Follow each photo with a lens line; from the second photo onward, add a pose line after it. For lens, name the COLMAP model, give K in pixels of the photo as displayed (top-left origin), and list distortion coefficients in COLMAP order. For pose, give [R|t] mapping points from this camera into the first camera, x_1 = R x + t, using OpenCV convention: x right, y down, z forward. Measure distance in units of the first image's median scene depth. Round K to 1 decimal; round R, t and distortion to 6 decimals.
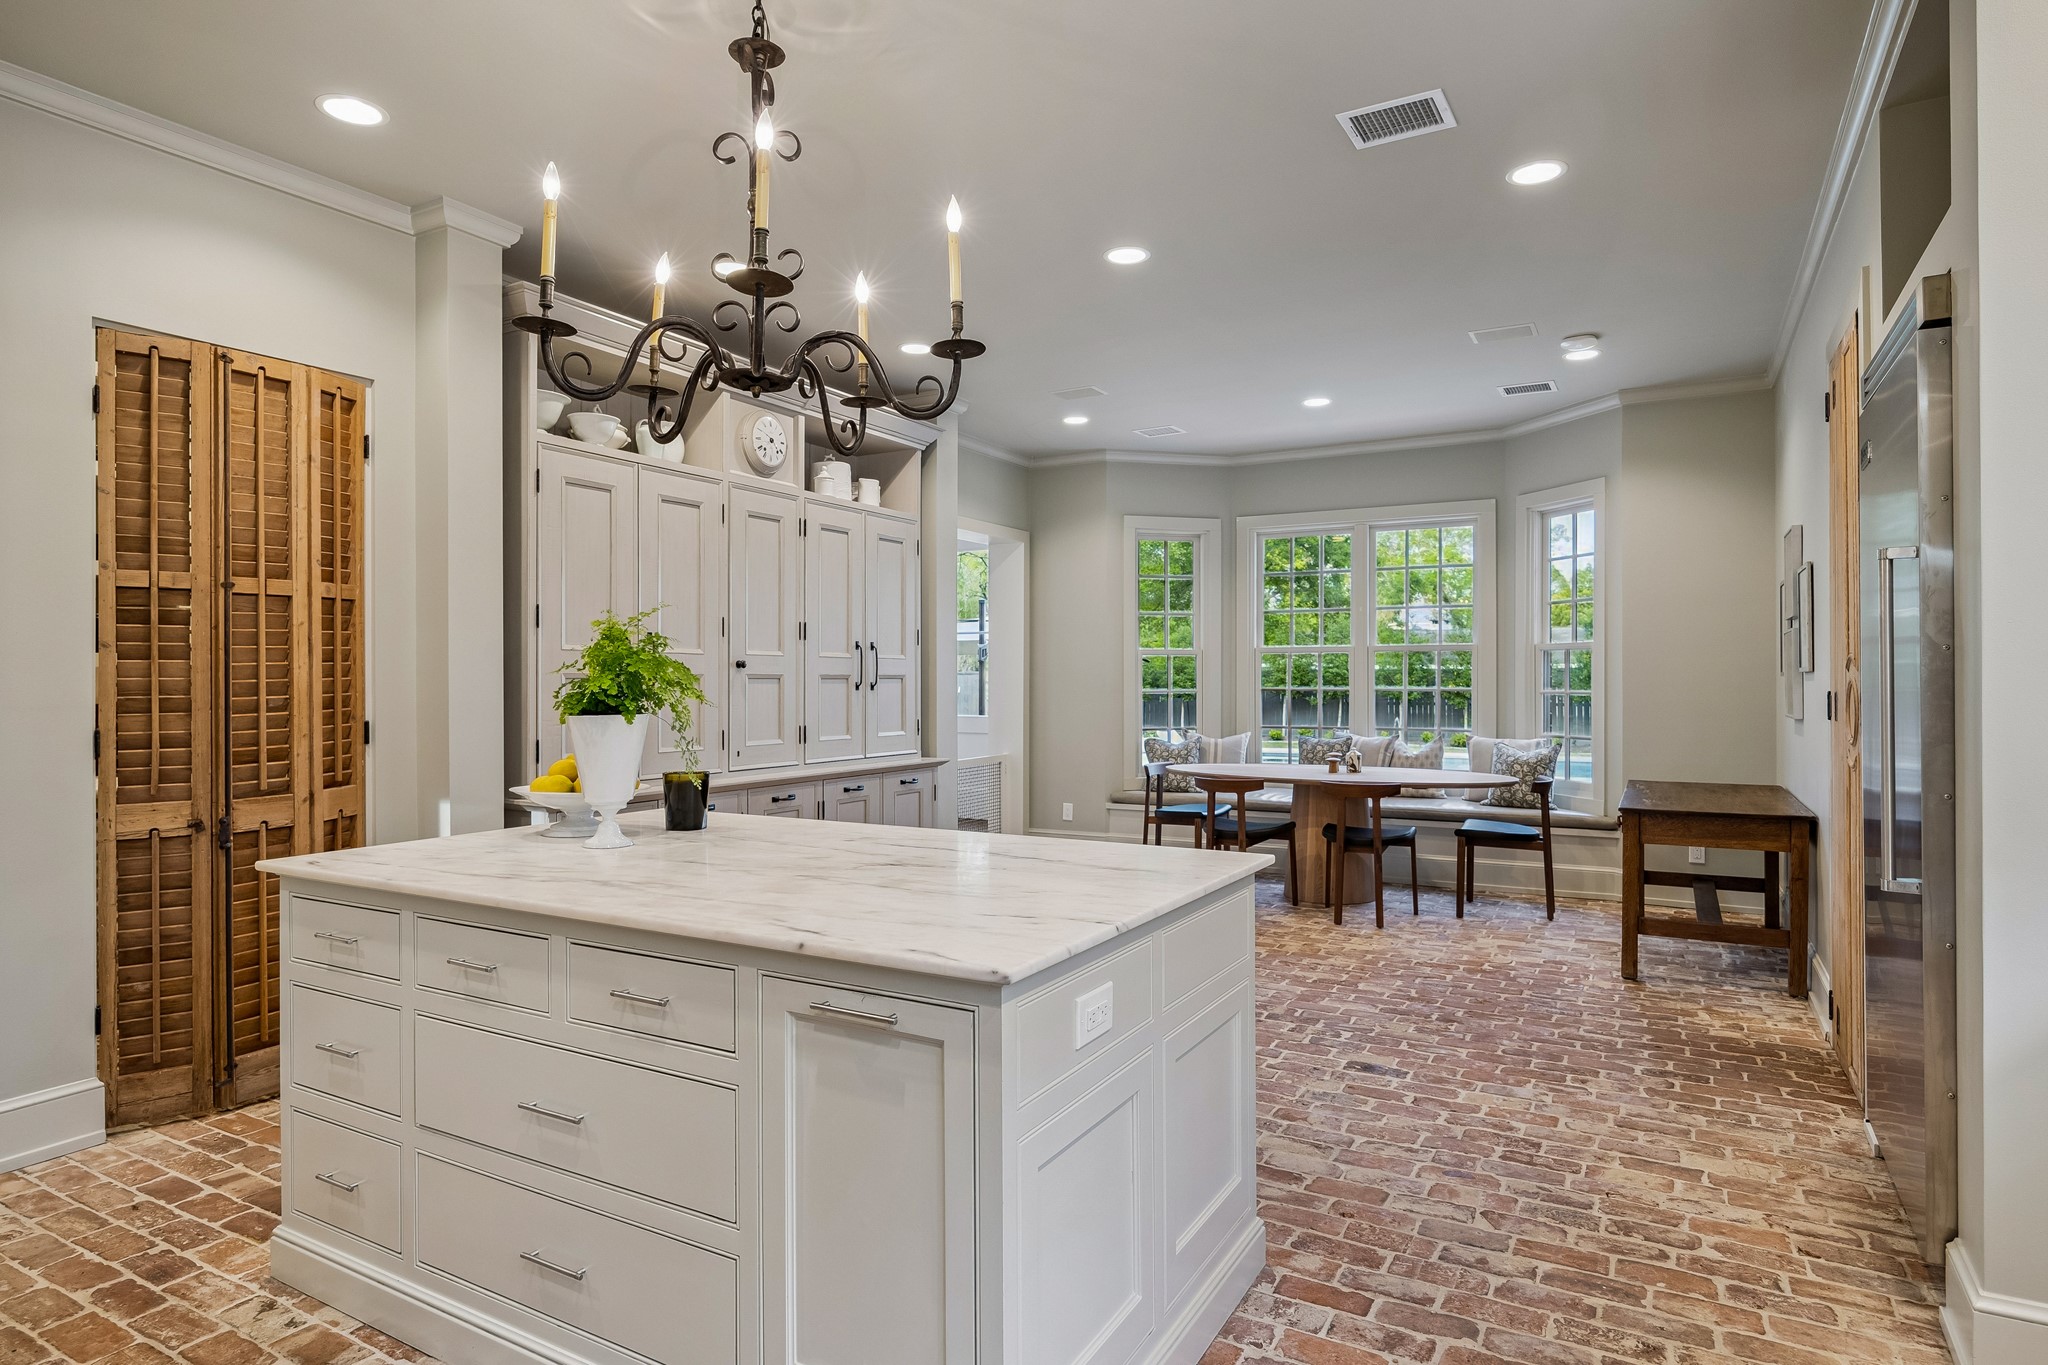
lens RADIAL K [[1120.1, 0, 1030.6], [0, 1120.1, 677.9], [0, 0, 1]] dist [-0.013120, -0.000493]
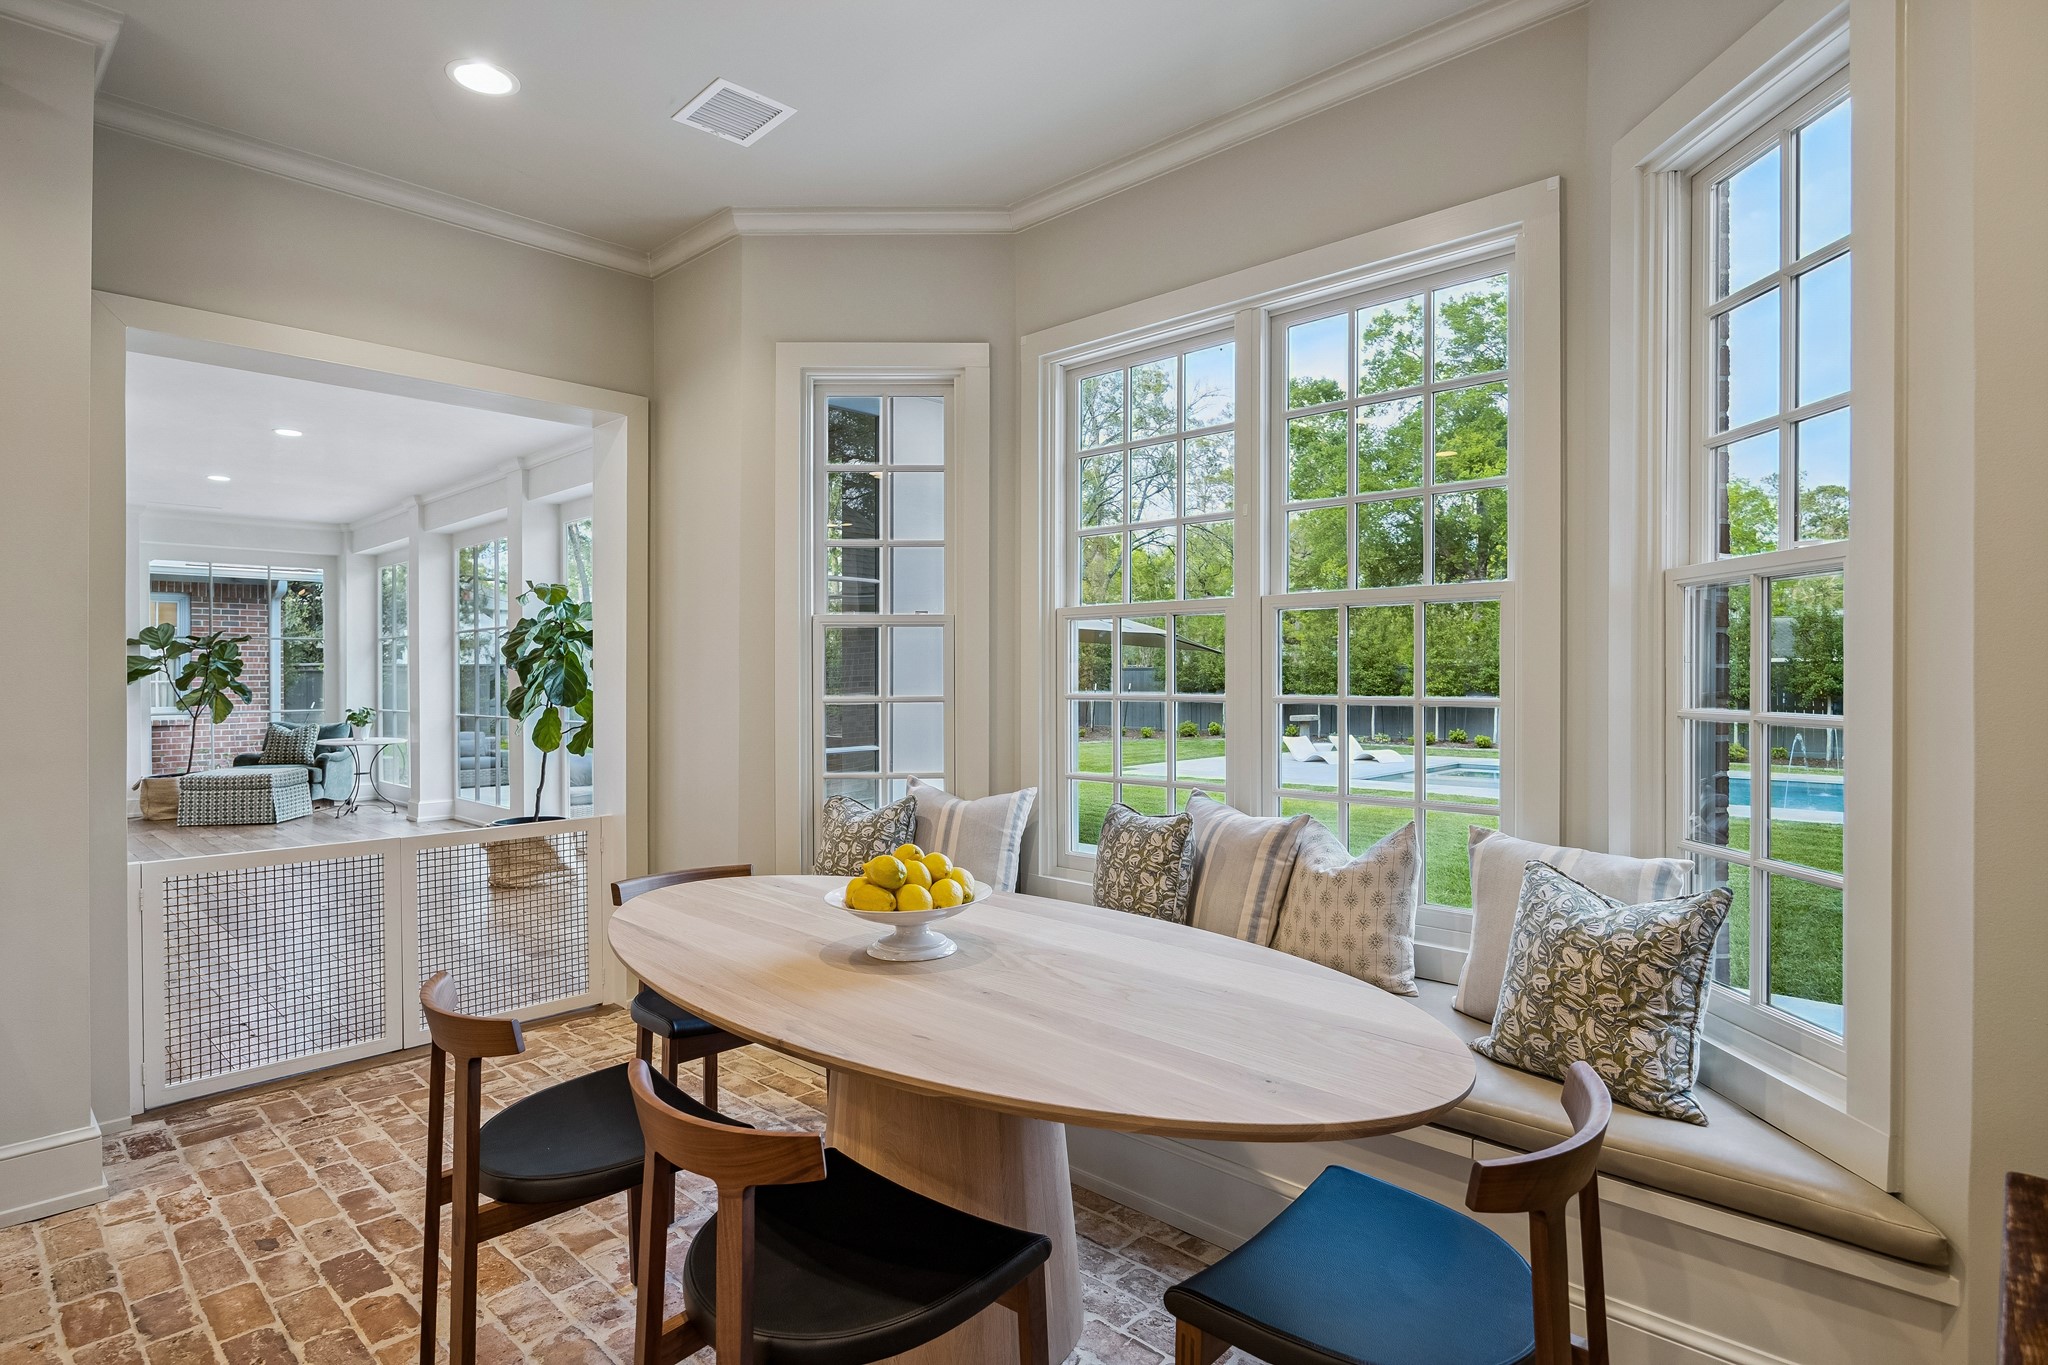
lens RADIAL K [[1065.1, 0, 1038.2], [0, 1065.1, 679.9], [0, 0, 1]] dist [-0.006652, -0.001814]
pose [[0.972214, -0.000954, -0.234091, 0.381393], [0.001896, 0.999991, 0.003799, 0.001371], [0.234085, -0.004138, 0.972207, 0.718164]]
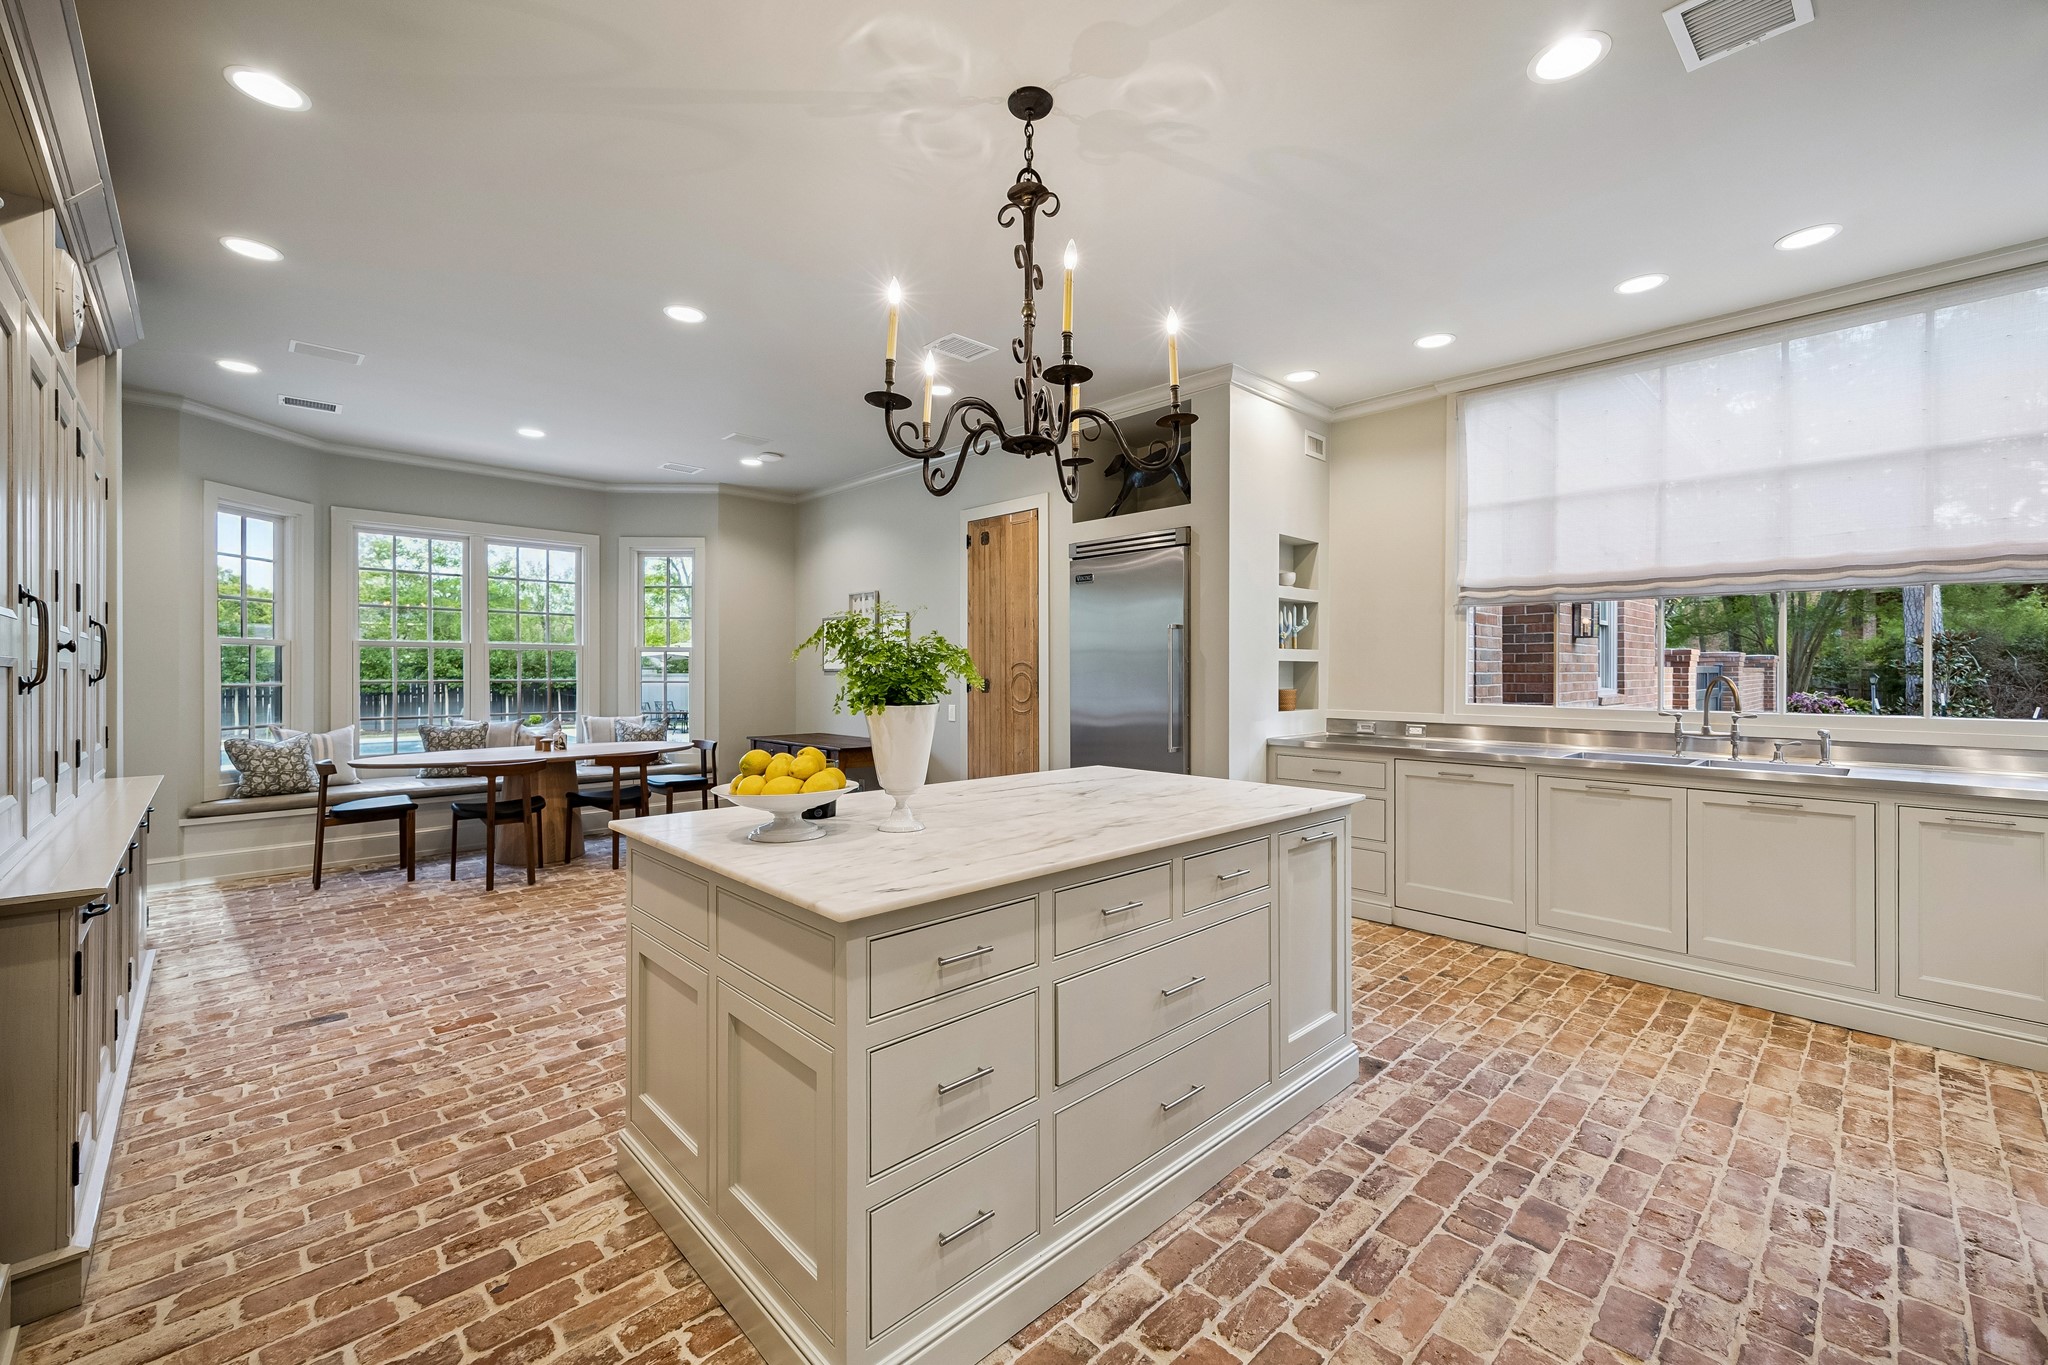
lens RADIAL K [[832.1, 0, 1032.2], [0, 832.1, 676.4], [0, 0, 1]] dist [-0.000347, -0.000060]
pose [[0.272385, -0.003964, 0.962180, -0.448939], [-0.000221, 0.999991, 0.004183, 0.002421], [-0.962188, -0.001352, 0.272382, 0.274068]]
